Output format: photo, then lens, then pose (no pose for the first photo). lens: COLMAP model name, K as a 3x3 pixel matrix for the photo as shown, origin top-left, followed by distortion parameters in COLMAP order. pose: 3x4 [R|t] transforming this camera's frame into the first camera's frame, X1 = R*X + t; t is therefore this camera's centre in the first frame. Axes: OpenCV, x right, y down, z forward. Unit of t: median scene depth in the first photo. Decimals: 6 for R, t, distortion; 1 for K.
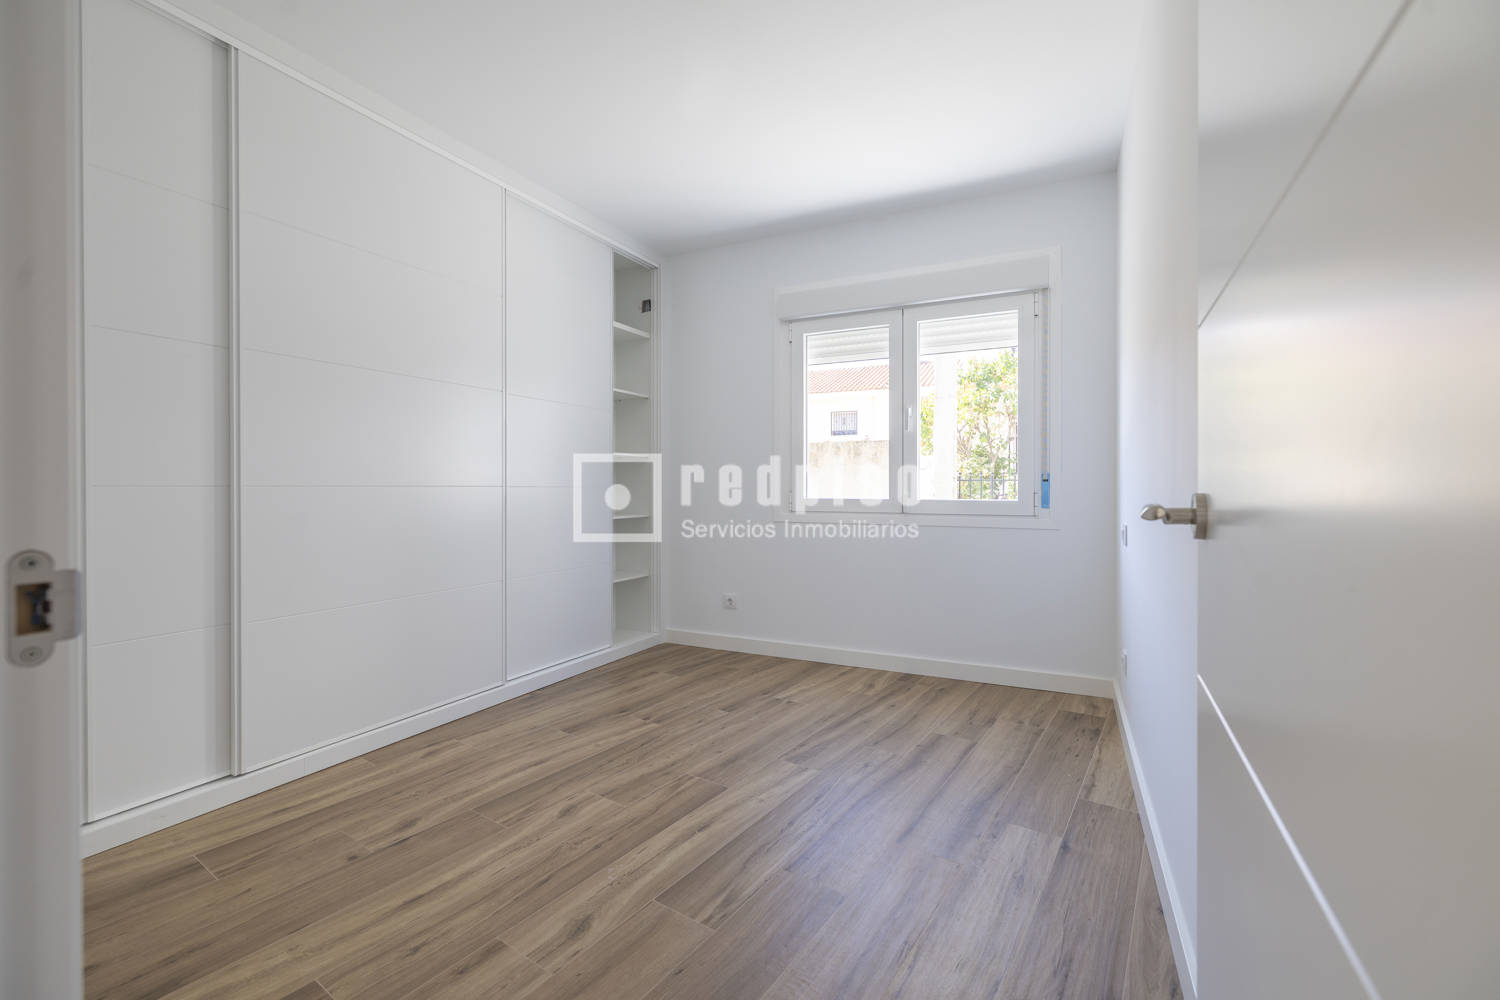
lens RADIAL K [[647.6, 0, 743.6], [0, 647.6, 498.4], [0, 0, 1]] dist [-0.000415, 0.001038]
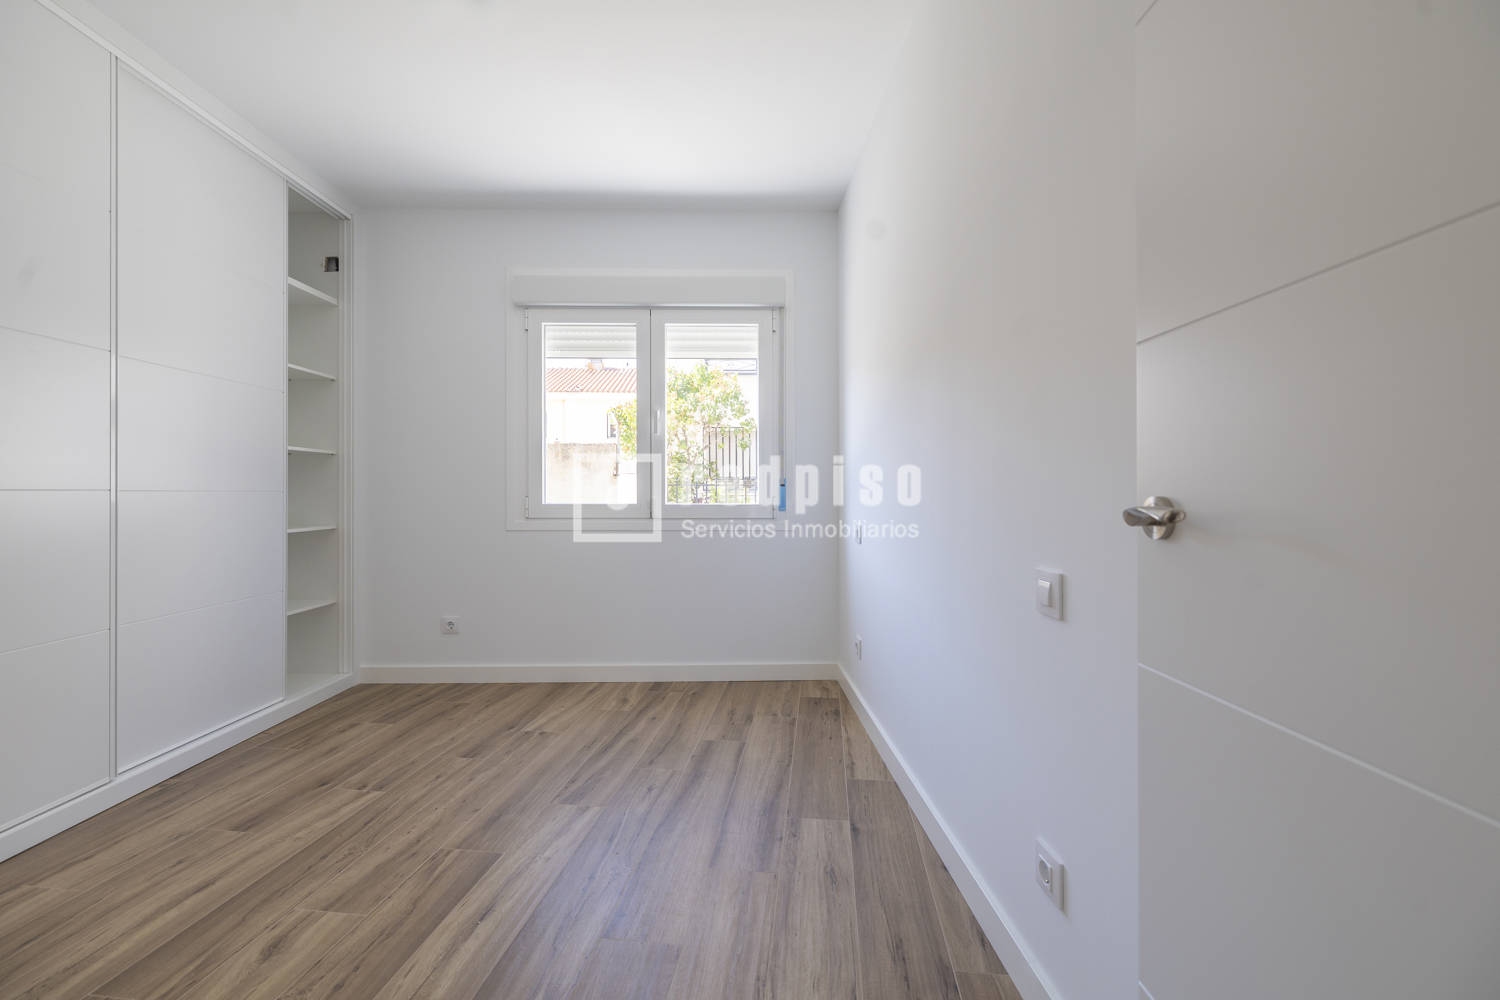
lens RADIAL K [[647.6, 0, 746.9], [0, 647.6, 492.7], [0, 0, 1]] dist [-0.000415, 0.001038]
pose [[0.885360, -0.001096, 0.464906, -0.106593], [0.007996, 0.999885, -0.012871, -0.001568], [-0.464838, 0.015113, 0.885267, 0.091676]]
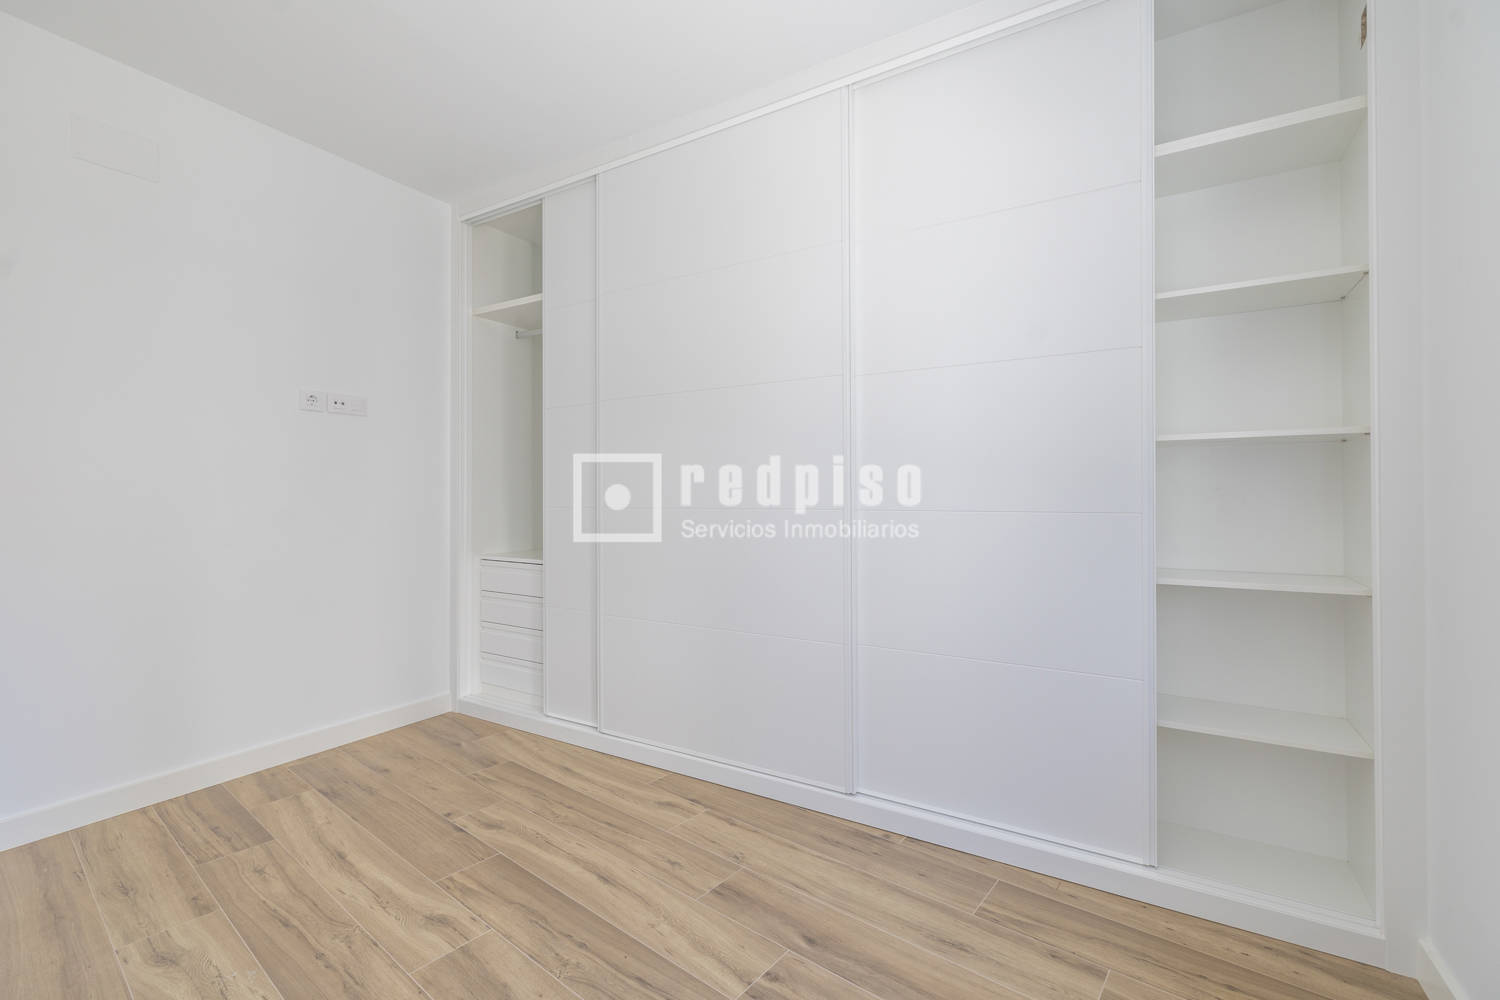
lens RADIAL K [[669.4, 0, 771.9], [0, 669.4, 498.5], [0, 0, 1]] dist [0.003882, -0.000425]
pose [[-0.088914, -0.016674, -0.995900, 0.364649], [-0.015715, 0.999759, -0.015336, -0.005461], [0.995915, 0.014287, -0.089155, 1.086804]]
